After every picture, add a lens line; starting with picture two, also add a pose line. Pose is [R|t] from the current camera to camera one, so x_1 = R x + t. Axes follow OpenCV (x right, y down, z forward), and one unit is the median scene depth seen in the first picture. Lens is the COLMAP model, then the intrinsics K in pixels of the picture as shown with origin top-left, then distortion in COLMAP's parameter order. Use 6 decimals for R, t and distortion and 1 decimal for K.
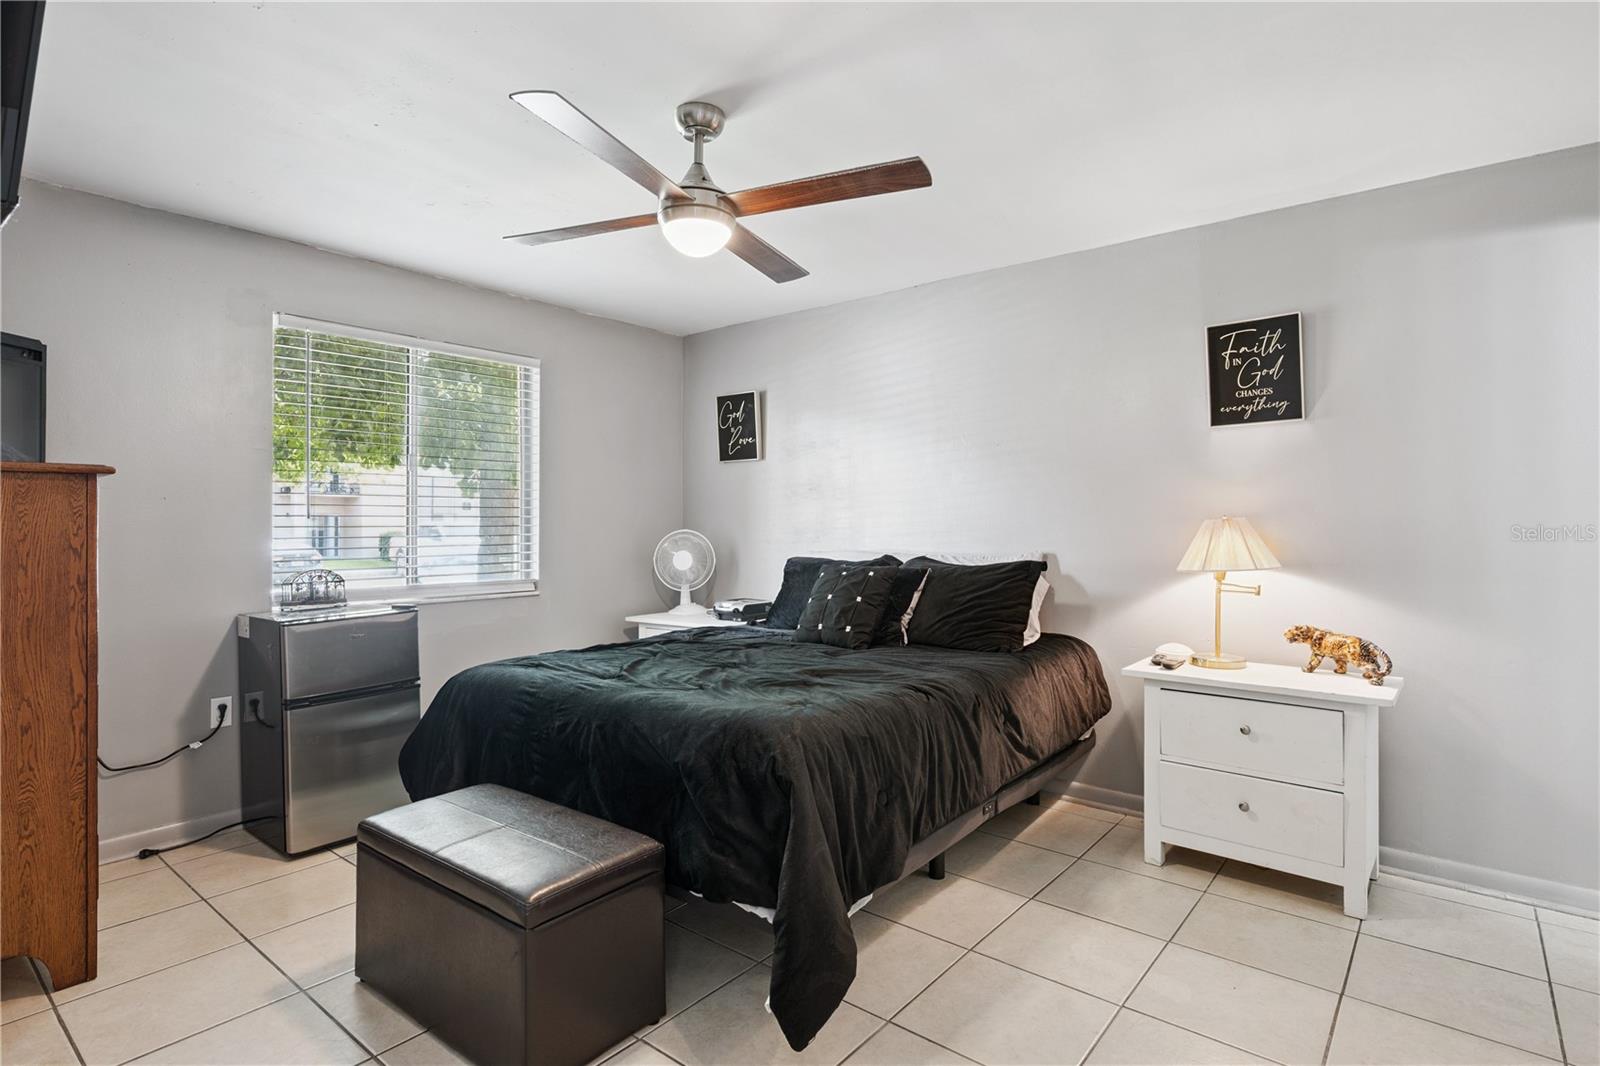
lens RADIAL K [[812.4, 0, 790.3], [0, 812.4, 528.2], [0, 0, 1]] dist [0.006371, 0.001778]
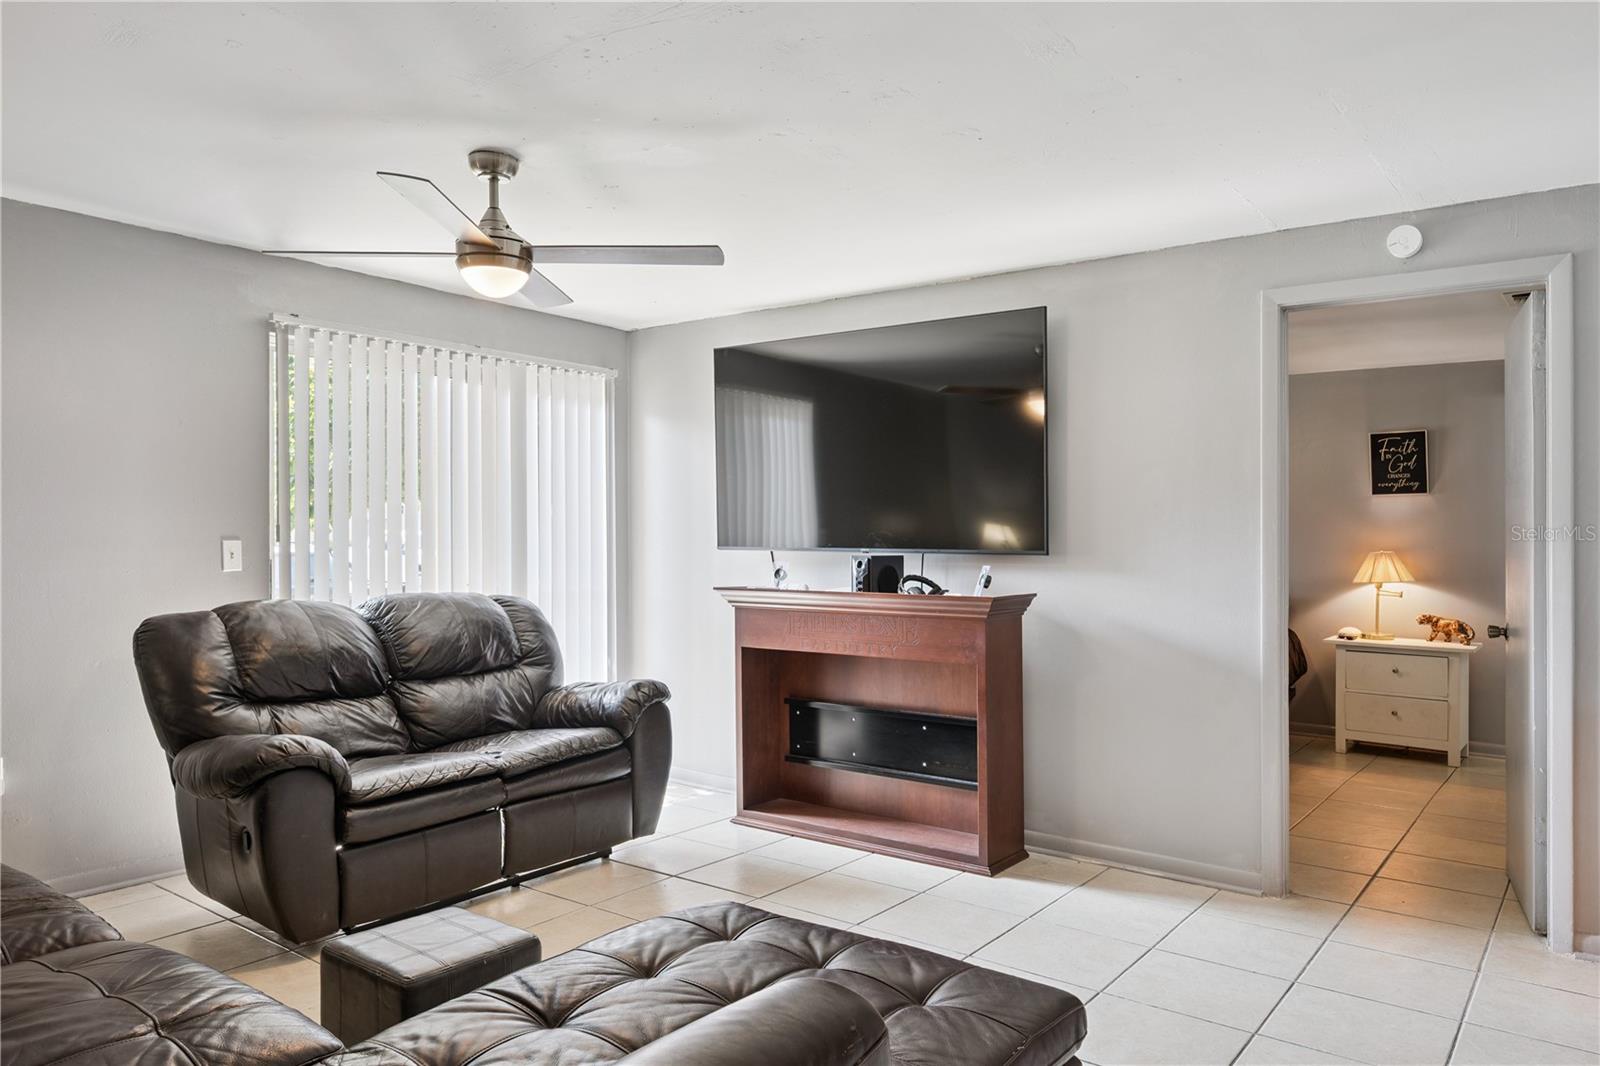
lens RADIAL K [[1108.7, 0, 802.0], [0, 1108.7, 530.8], [0, 0, 1]] dist [0.032788, 0.000885]
pose [[0.998589, 0.004515, 0.052910, -0.790253], [-0.004605, 0.999988, 0.001572, -0.053452], [-0.052902, -0.001814, 0.998598, -1.253583]]
